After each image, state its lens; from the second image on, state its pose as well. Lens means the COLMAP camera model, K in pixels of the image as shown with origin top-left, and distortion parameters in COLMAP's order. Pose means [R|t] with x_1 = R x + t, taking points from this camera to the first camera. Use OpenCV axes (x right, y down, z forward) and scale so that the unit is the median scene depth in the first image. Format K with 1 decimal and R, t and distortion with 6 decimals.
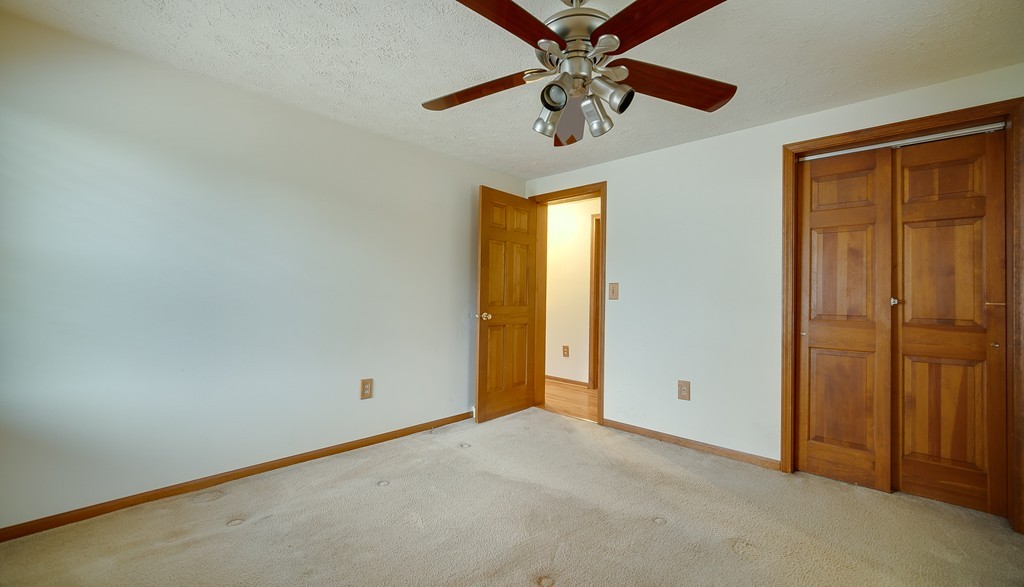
lens RADIAL K [[413.9, 0, 495.2], [0, 413.9, 291.2], [0, 0, 1]] dist [-0.001143, -0.000086]
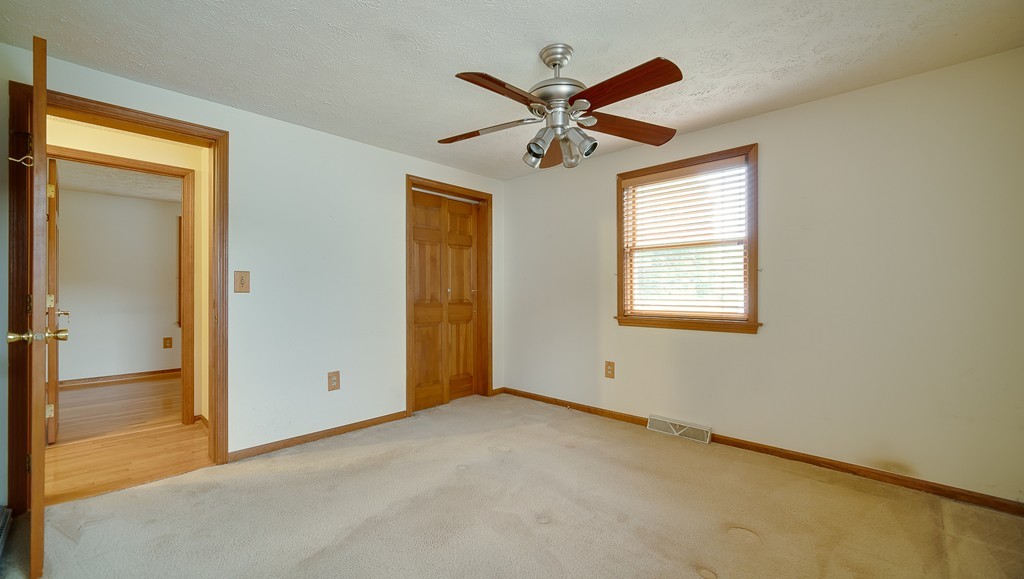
lens RADIAL K [[405.7, 0, 507.8], [0, 405.7, 286.2], [0, 0, 1]] dist [-0.000714, 0.000557]
pose [[0.003811, -0.012778, 0.999911, -0.681713], [-0.021932, 0.999677, 0.012859, -0.018372], [-0.999752, -0.021980, 0.003529, 0.737546]]
